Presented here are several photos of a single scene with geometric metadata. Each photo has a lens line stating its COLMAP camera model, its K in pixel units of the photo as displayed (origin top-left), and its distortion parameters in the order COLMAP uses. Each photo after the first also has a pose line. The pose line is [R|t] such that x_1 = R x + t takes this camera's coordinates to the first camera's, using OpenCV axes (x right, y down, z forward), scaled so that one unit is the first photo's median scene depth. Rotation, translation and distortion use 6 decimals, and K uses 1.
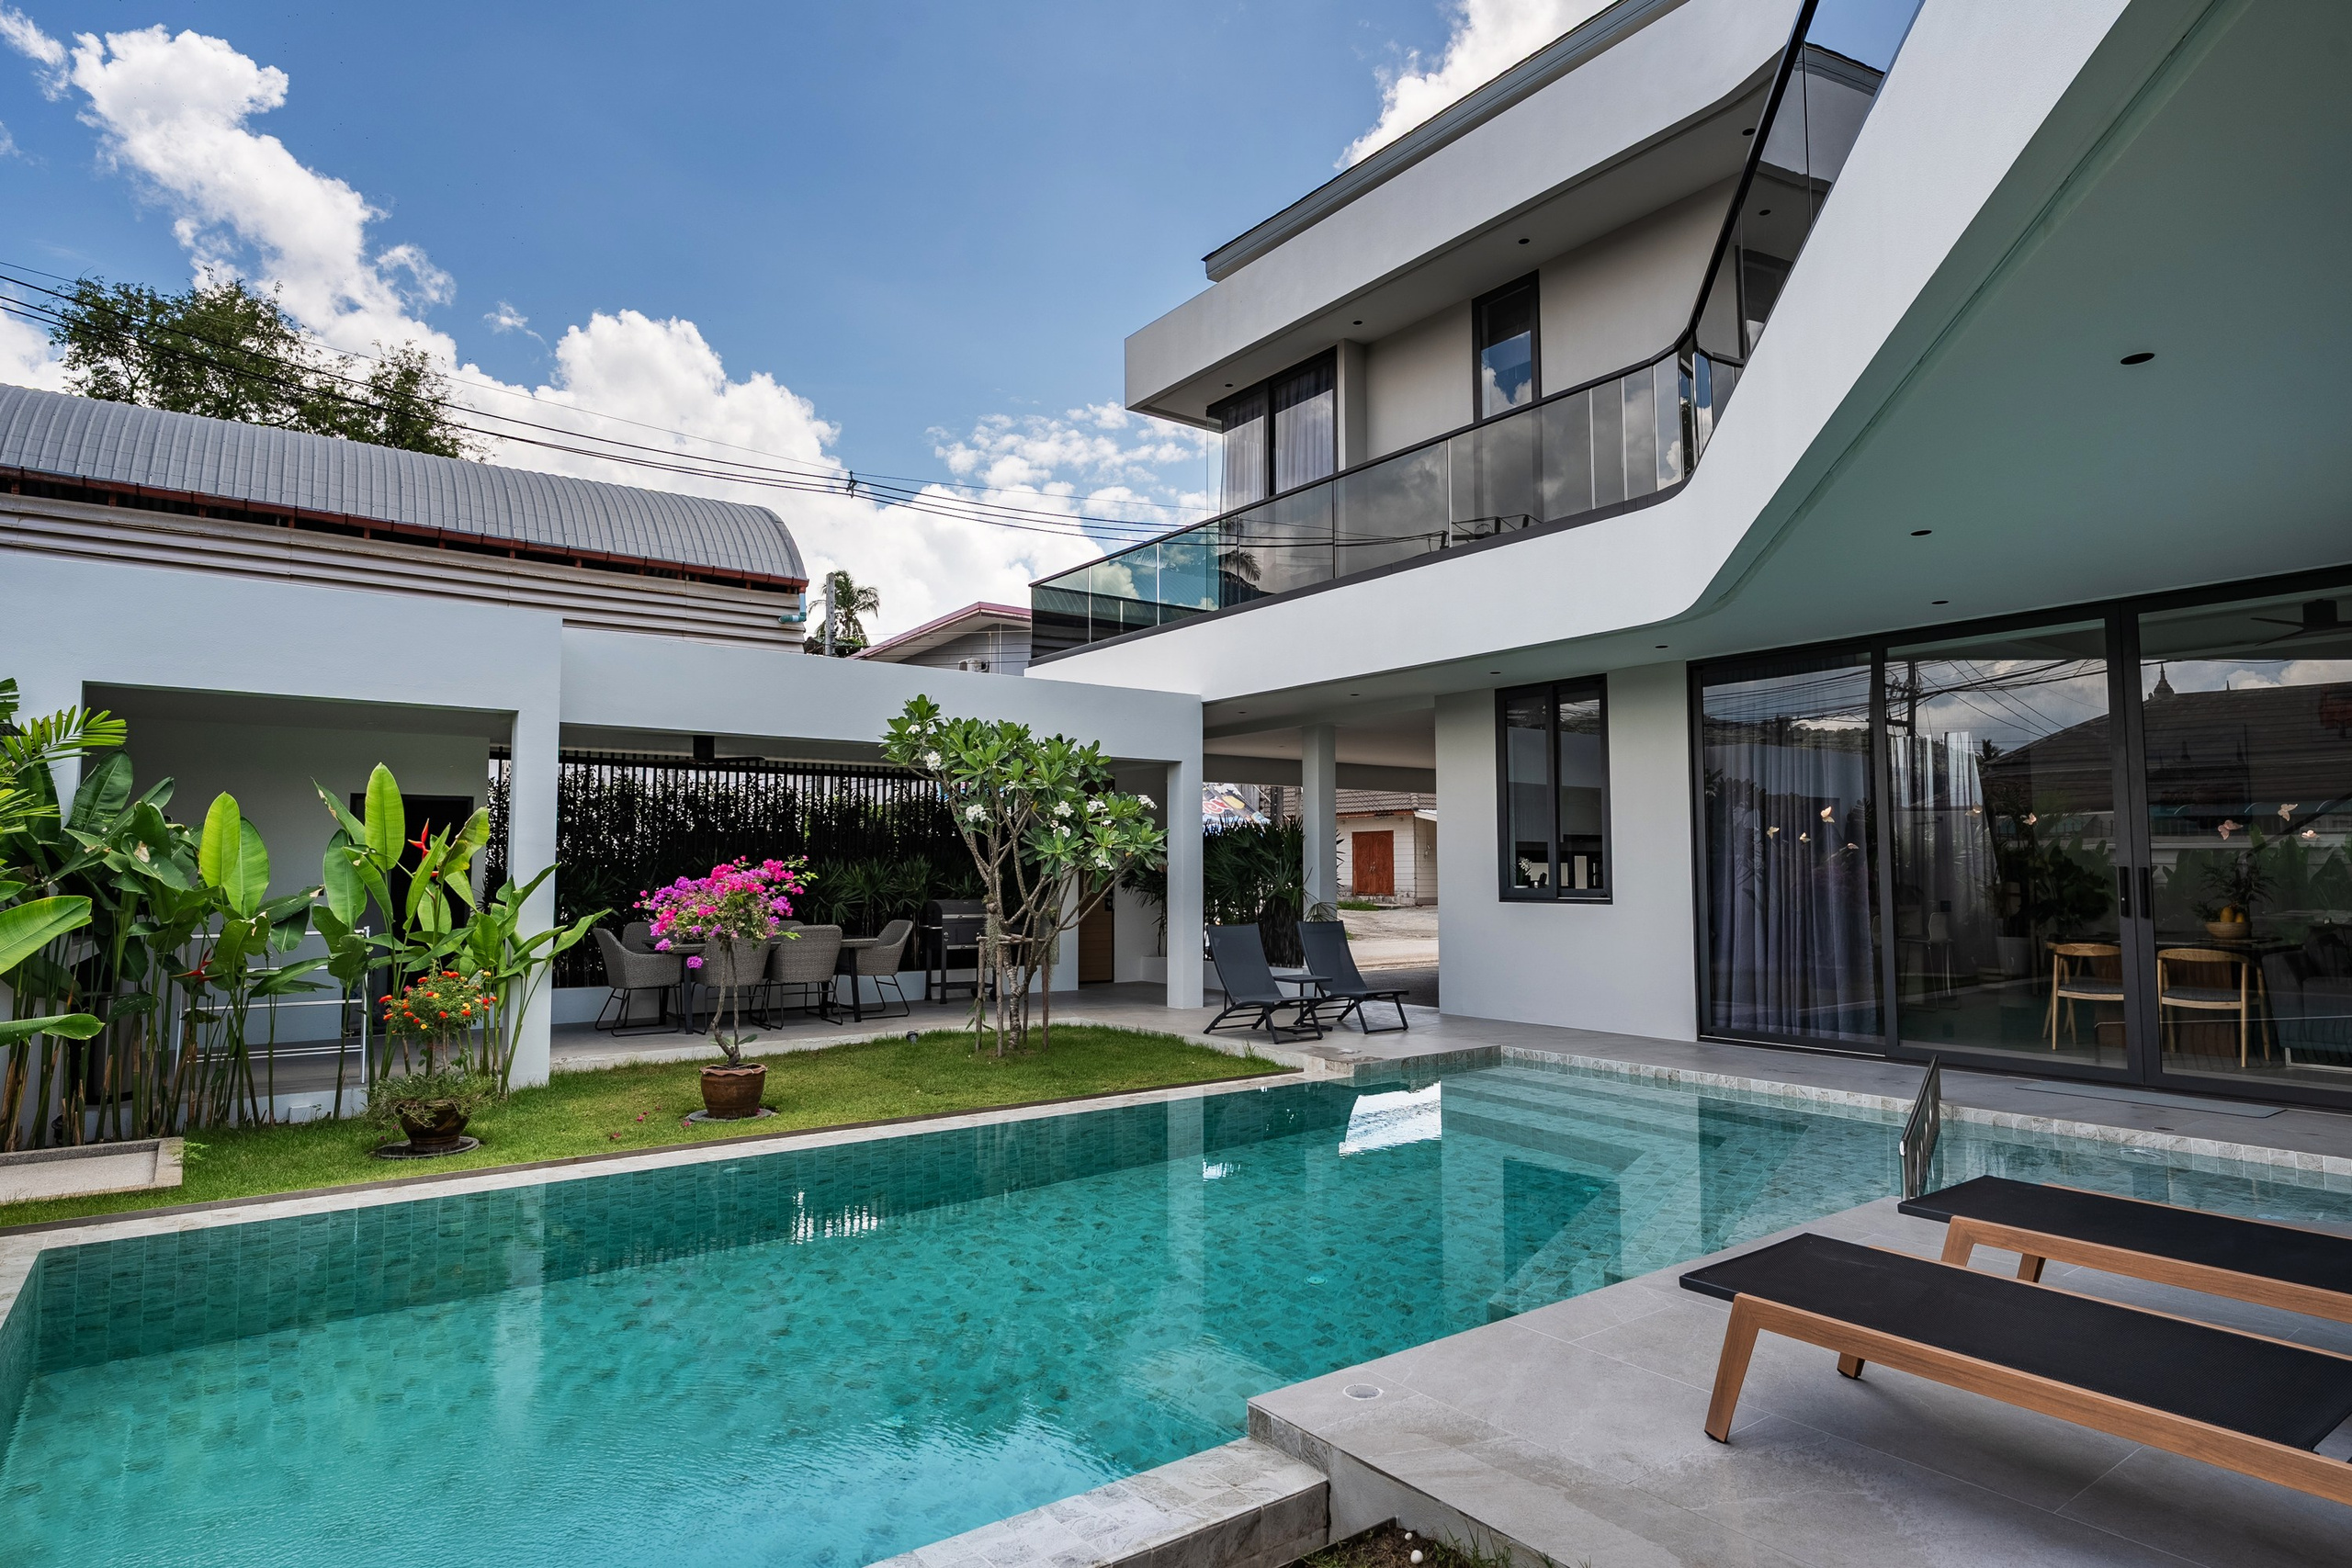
lens RADIAL K [[1308.3, 0, 1182.3], [0, 1308.3, 786.1], [0, 0, 1]] dist [-0.002935, 0.000829]
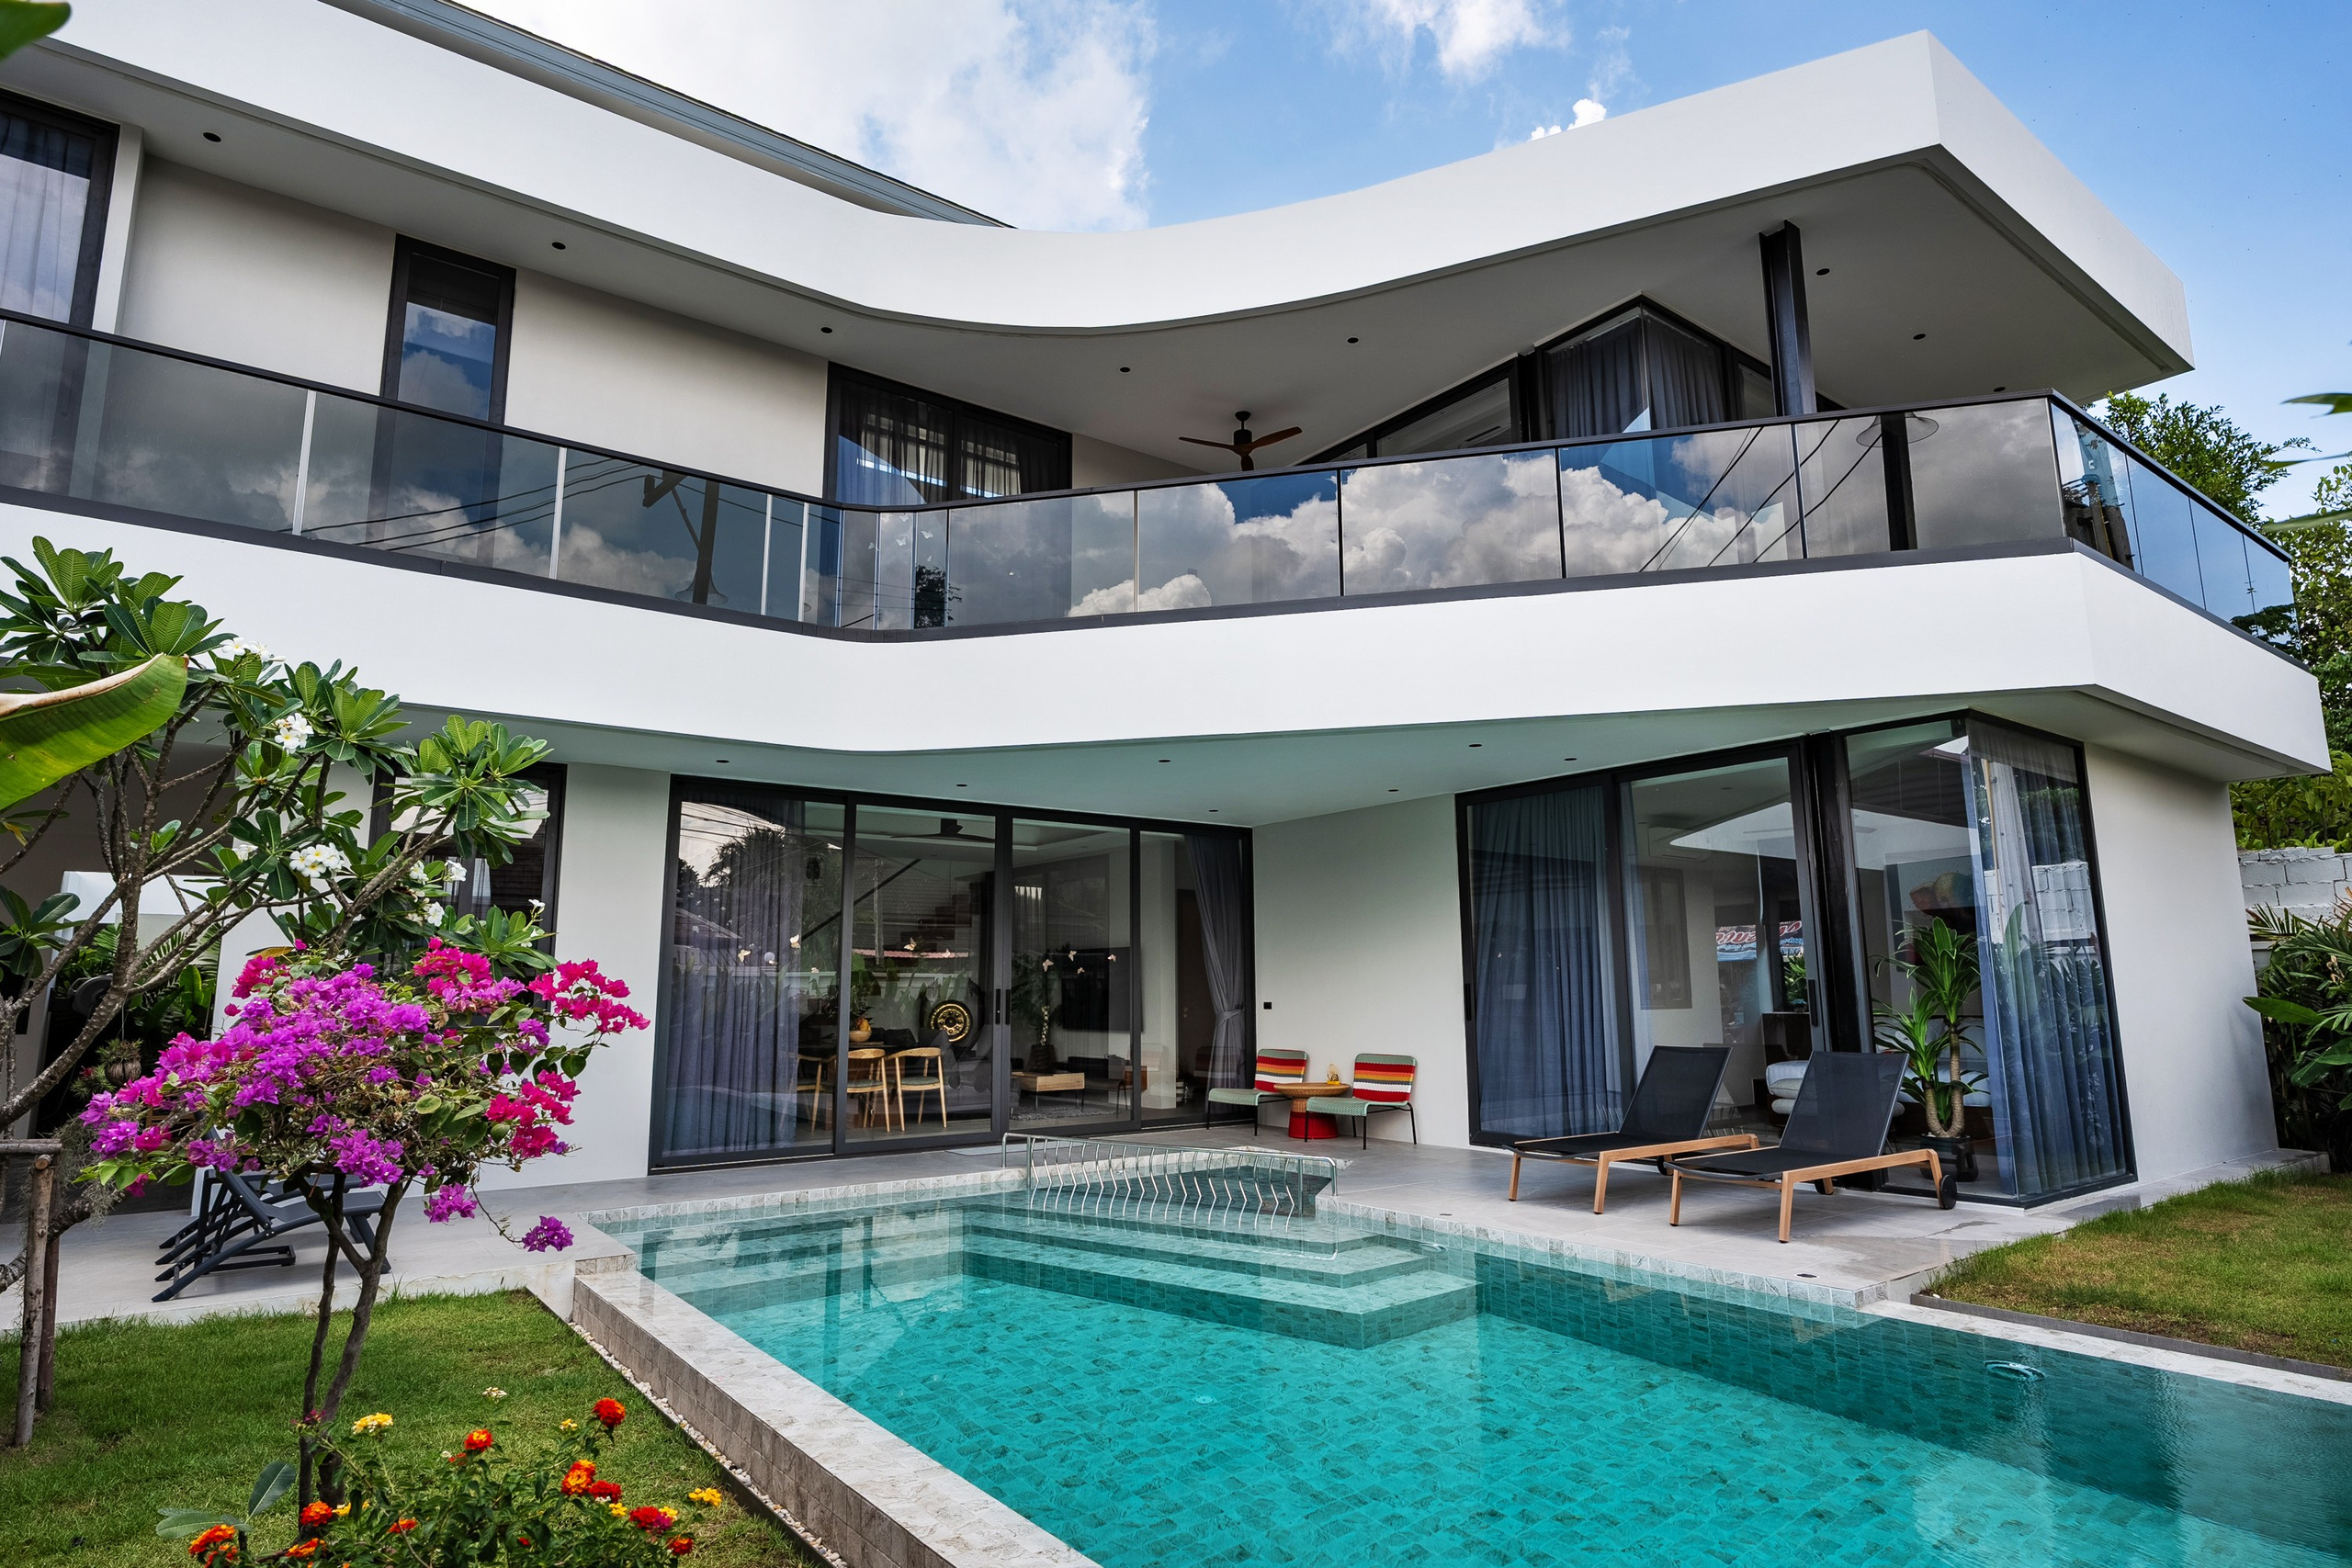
lens RADIAL K [[1308.3, 0, 1182.3], [0, 1308.3, 786.1], [0, 0, 1]] dist [-0.002935, 0.000829]
pose [[-0.012001, 0.158729, 0.987249, -0.635786], [-0.059066, 0.985484, -0.159163, 0.049647], [-0.998182, -0.060223, -0.002452, 0.693668]]
